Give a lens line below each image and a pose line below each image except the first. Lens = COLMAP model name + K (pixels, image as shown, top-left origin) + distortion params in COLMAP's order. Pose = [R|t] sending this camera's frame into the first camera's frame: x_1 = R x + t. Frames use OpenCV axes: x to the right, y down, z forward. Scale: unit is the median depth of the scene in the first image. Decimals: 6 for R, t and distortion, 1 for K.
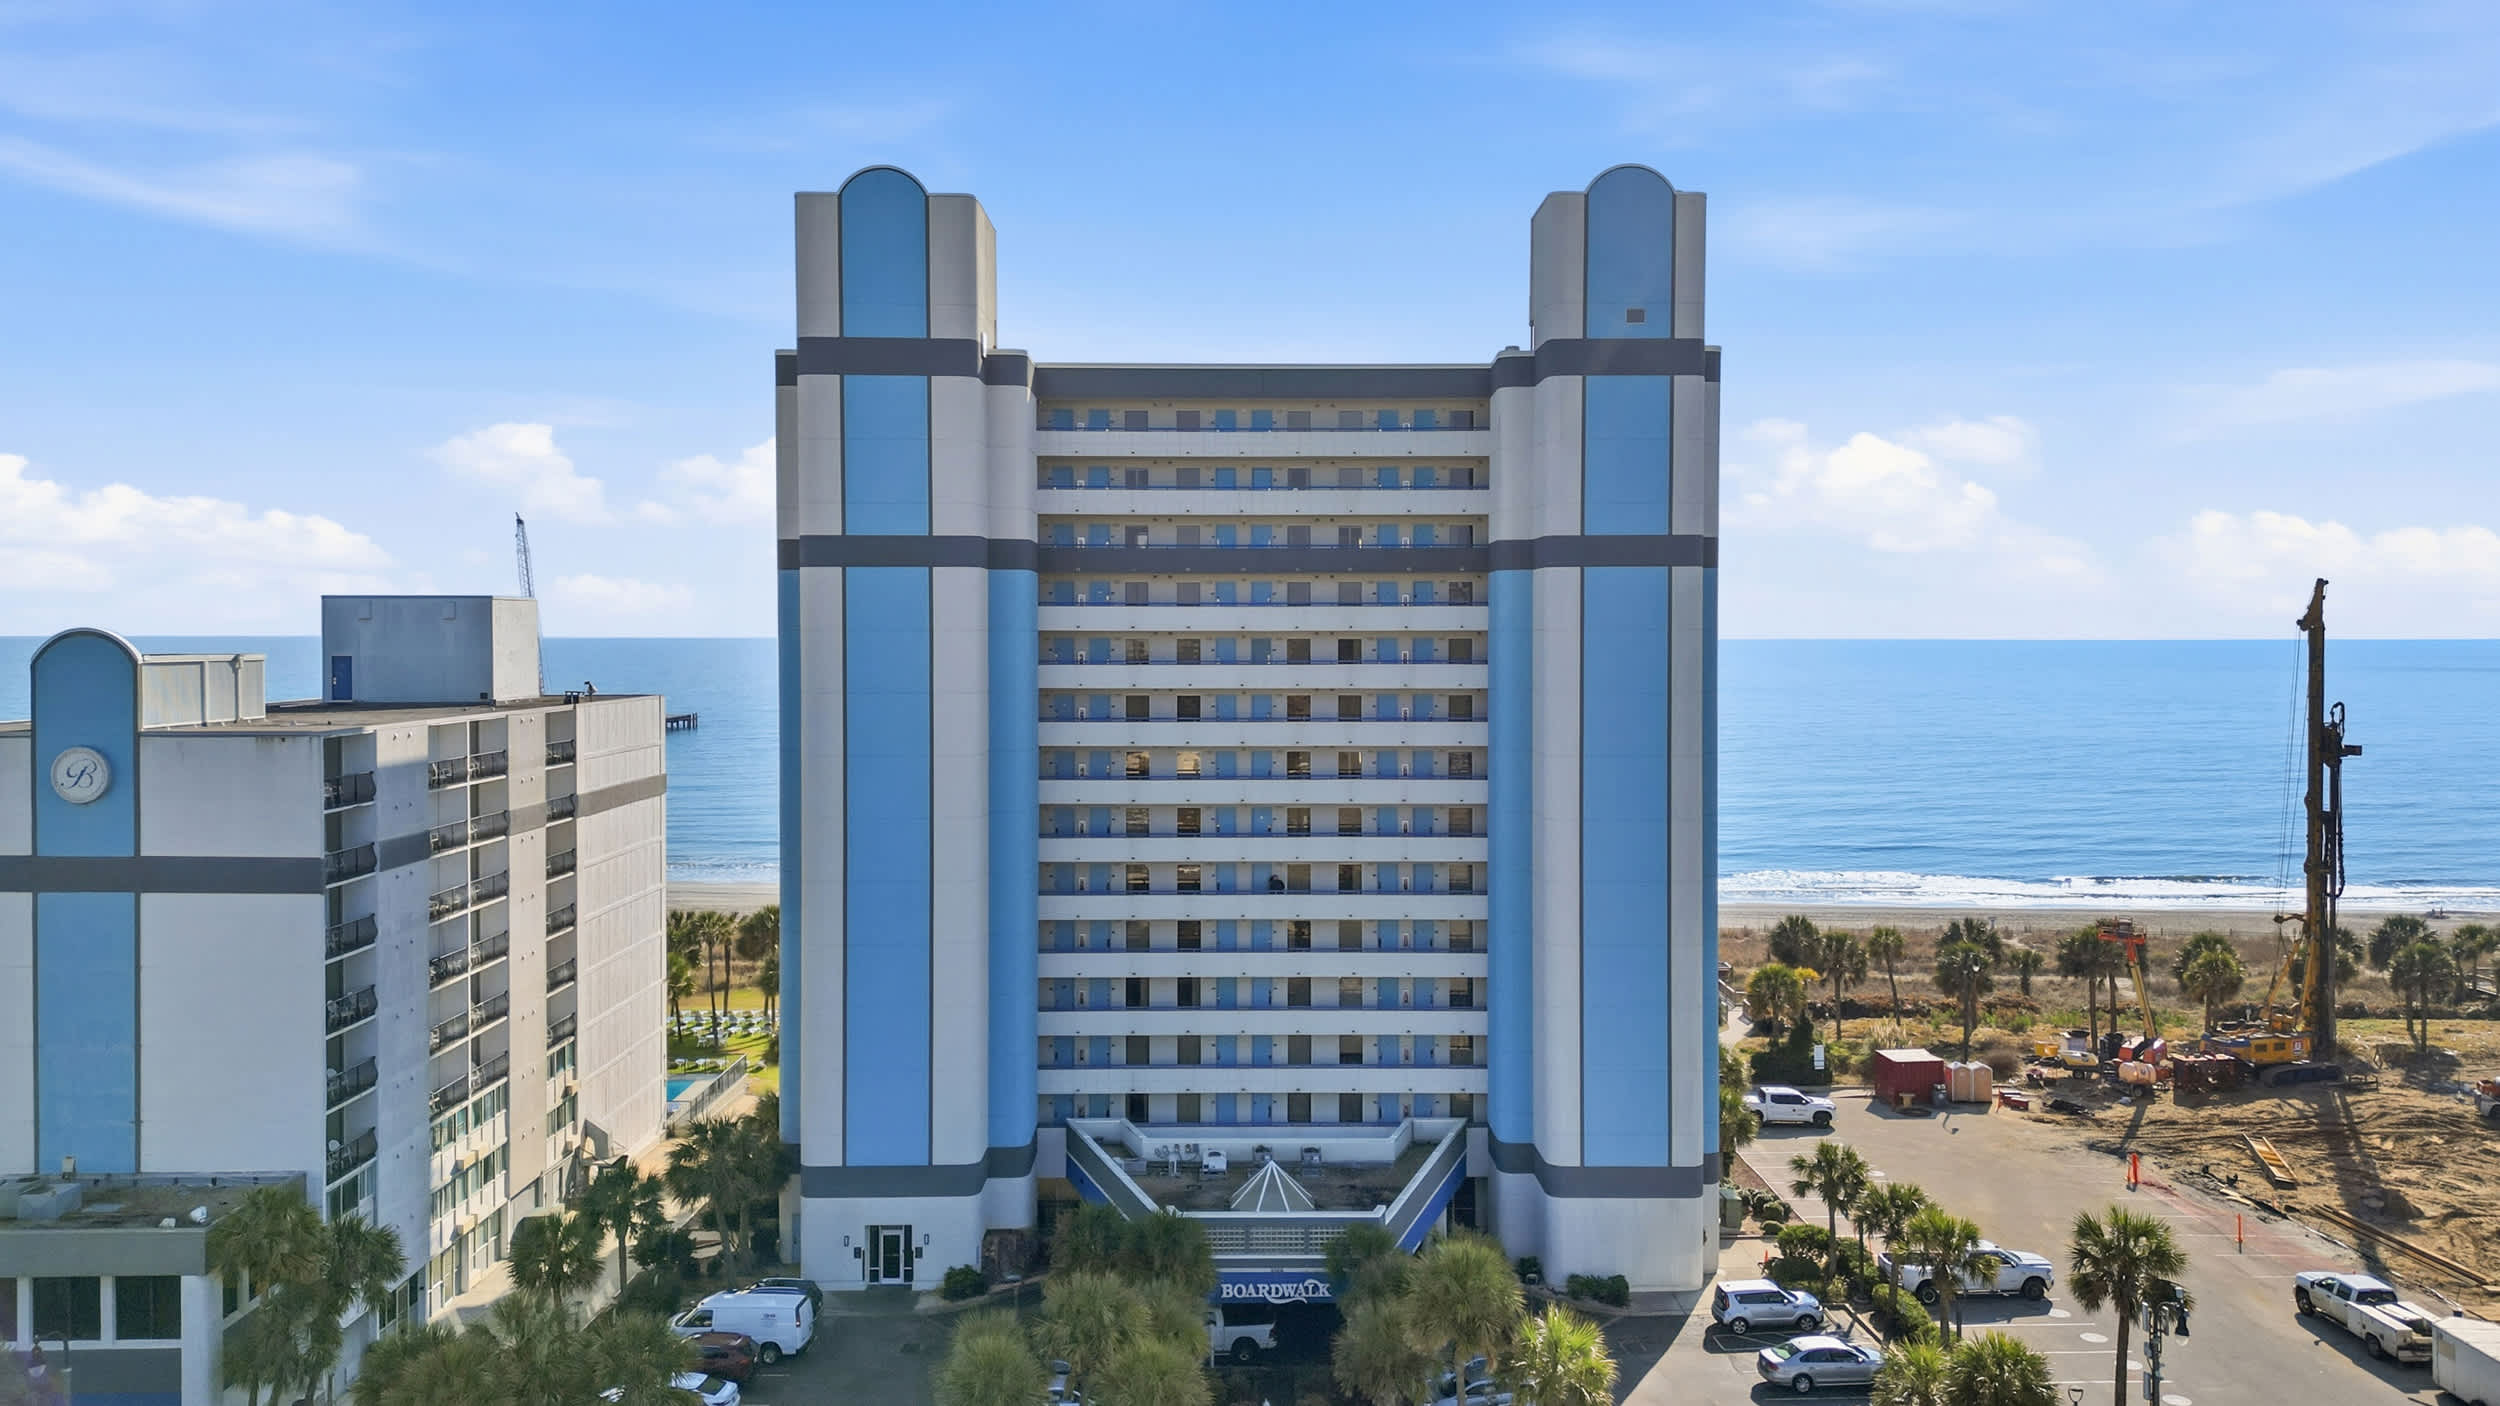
lens RADIAL K [[1796.0, 0, 1250.0], [0, 1796.0, 703.0], [0, 0, 1]] dist [0.129161, -0.131803]
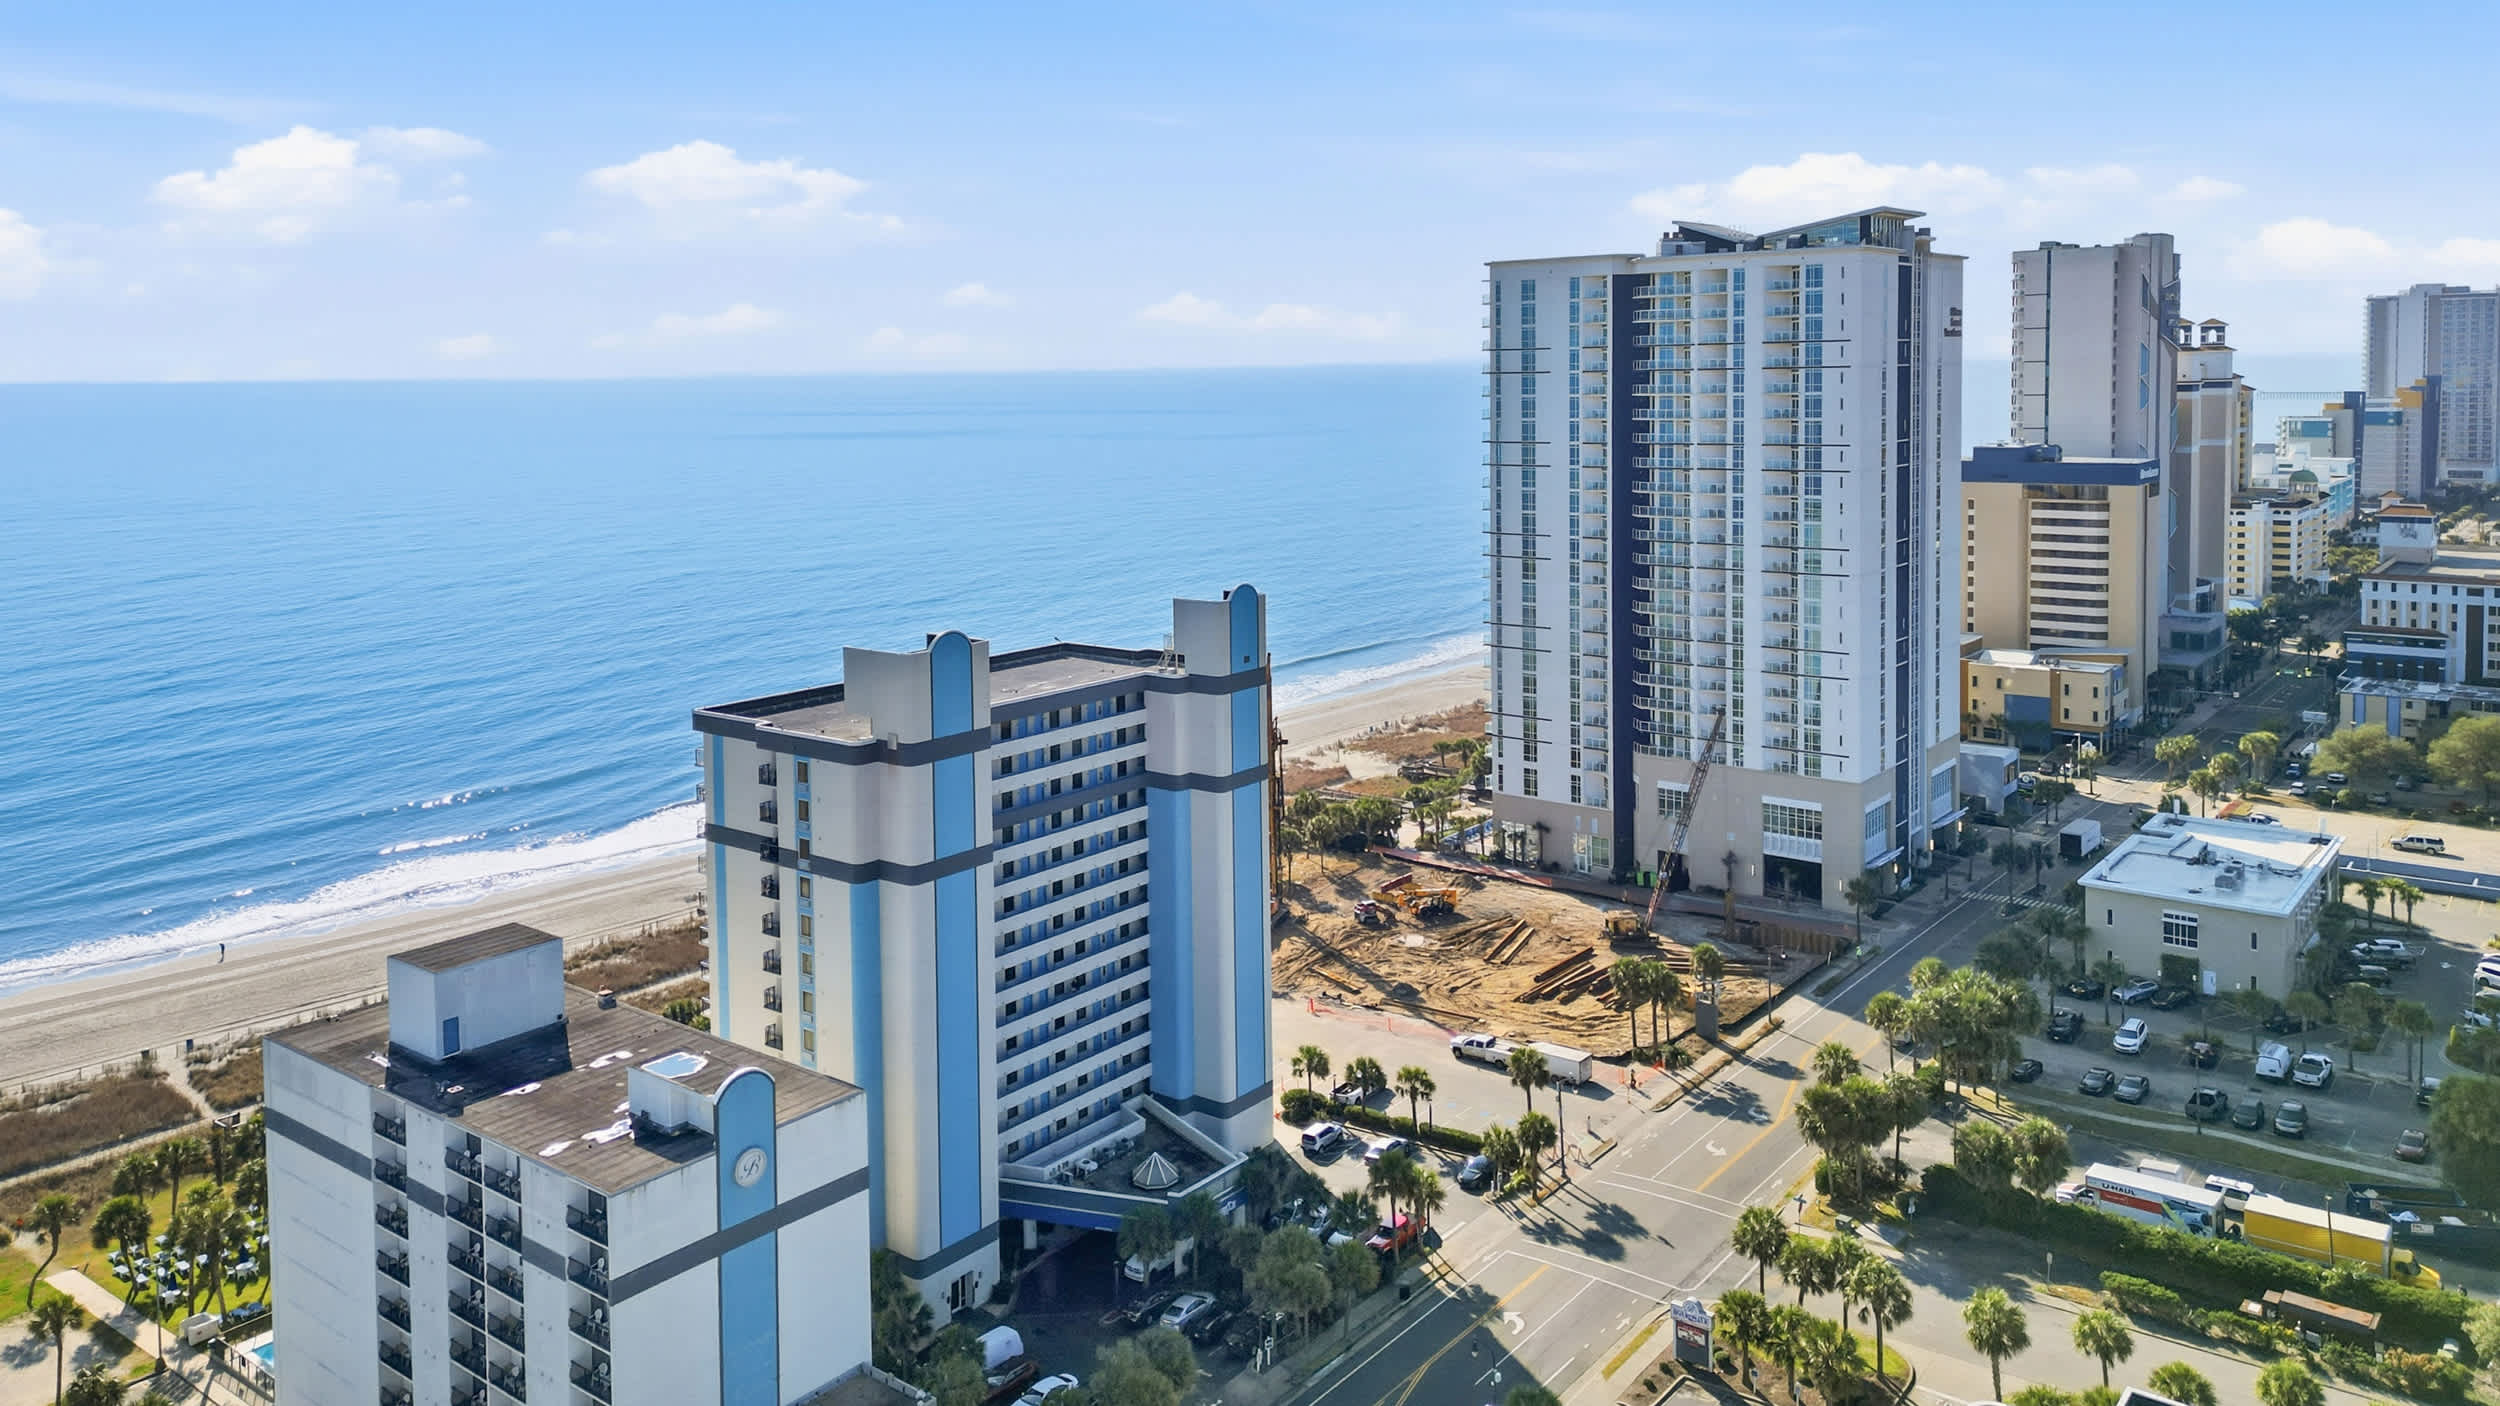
lens RADIAL K [[1796.0, 0, 1250.0], [0, 1796.0, 703.0], [0, 0, 1]] dist [0.129161, -0.131803]
pose [[0.628979, -0.148687, 0.763071, -1.215127], [0.054982, 0.987590, 0.147115, -0.439497], [-0.775475, -0.050577, 0.629349, -0.174940]]
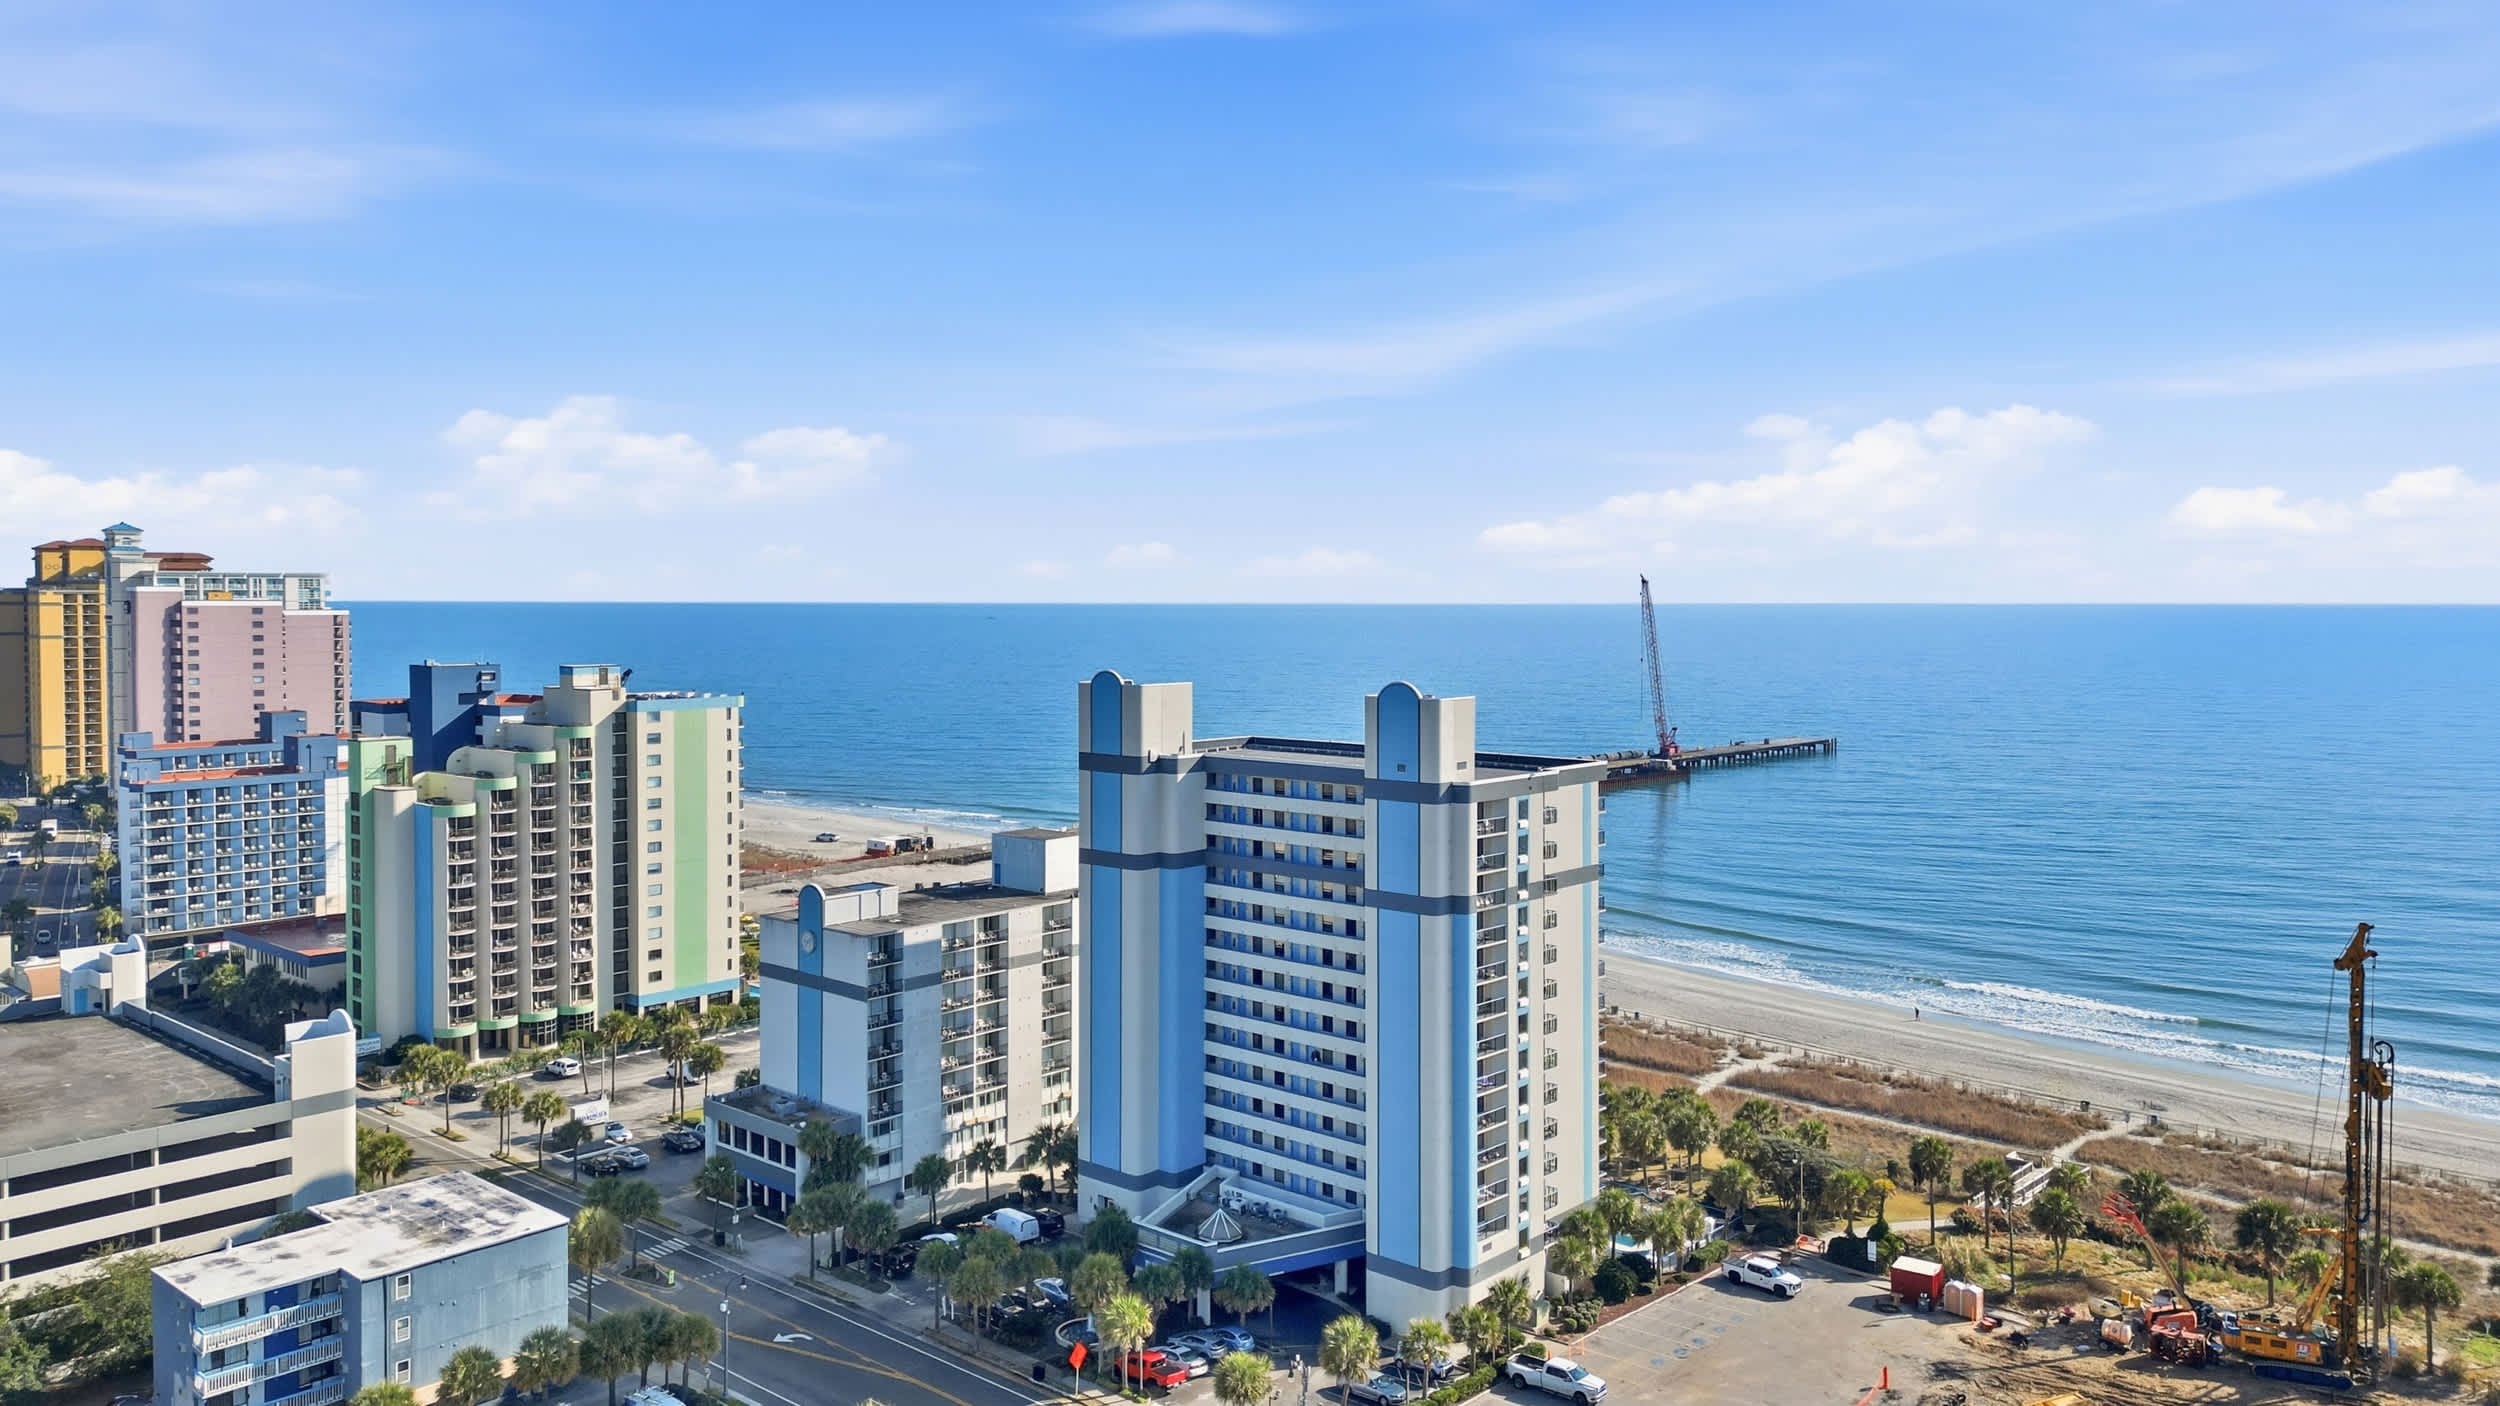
lens RADIAL K [[1796.0, 0, 1250.0], [0, 1796.0, 703.0], [0, 0, 1]] dist [0.129161, -0.131803]
pose [[0.739878, 0.037968, -0.671669, 1.229837], [-0.027688, 0.999279, 0.025988, -0.309264], [0.672171, -0.000631, 0.740395, -0.356961]]
